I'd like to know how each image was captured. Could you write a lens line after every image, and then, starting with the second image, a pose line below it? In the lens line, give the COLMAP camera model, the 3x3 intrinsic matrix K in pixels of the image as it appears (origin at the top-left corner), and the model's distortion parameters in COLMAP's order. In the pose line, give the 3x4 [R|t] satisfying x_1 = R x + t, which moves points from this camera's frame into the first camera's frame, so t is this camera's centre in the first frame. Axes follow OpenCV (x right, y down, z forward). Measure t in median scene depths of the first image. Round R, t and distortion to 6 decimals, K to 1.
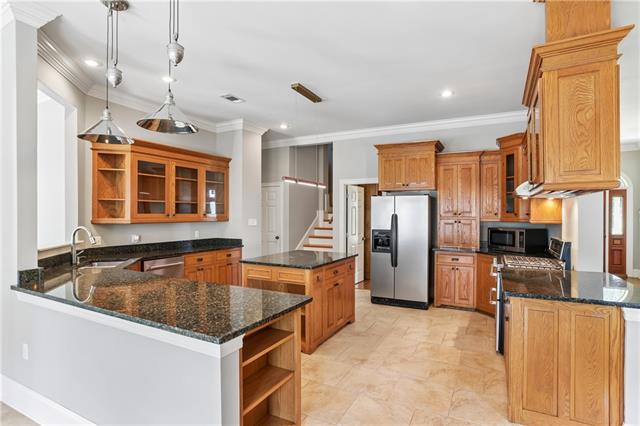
lens RADIAL K [[332.0, 0, 318.9], [0, 332.0, 214.5], [0, 0, 1]] dist [0.000446, 0.000267]
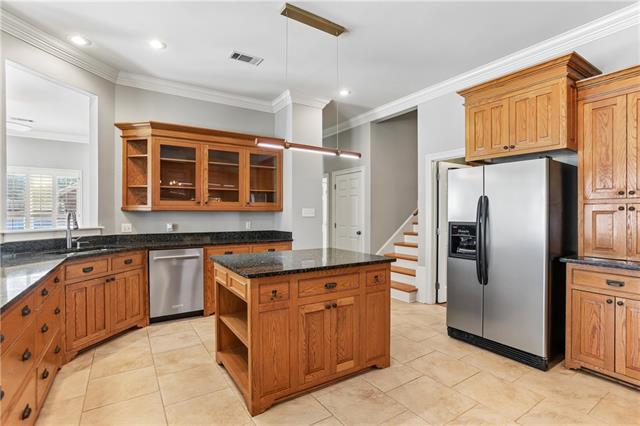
lens RADIAL K [[311.6, 0, 322.9], [0, 311.6, 213.1], [0, 0, 1]] dist [0.000140, 0.001164]
pose [[0.877216, -0.001287, -0.480094, 0.250306], [0.000811, 0.999999, -0.001199, 0.030374], [0.480095, 0.000662, 0.877216, 0.379913]]
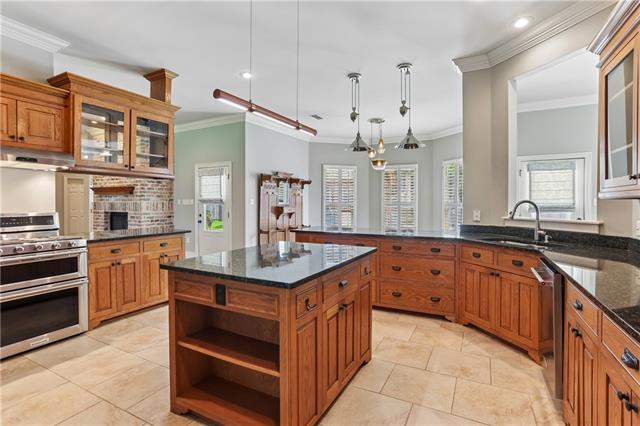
lens RADIAL K [[311.6, 0, 322.9], [0, 311.6, 213.1], [0, 0, 1]] dist [0.000140, 0.001164]
pose [[-0.999935, 0.001457, -0.011283, -0.091066], [0.001107, 0.999519, 0.030983, 0.030127], [0.011323, 0.030968, -0.999456, 1.282602]]
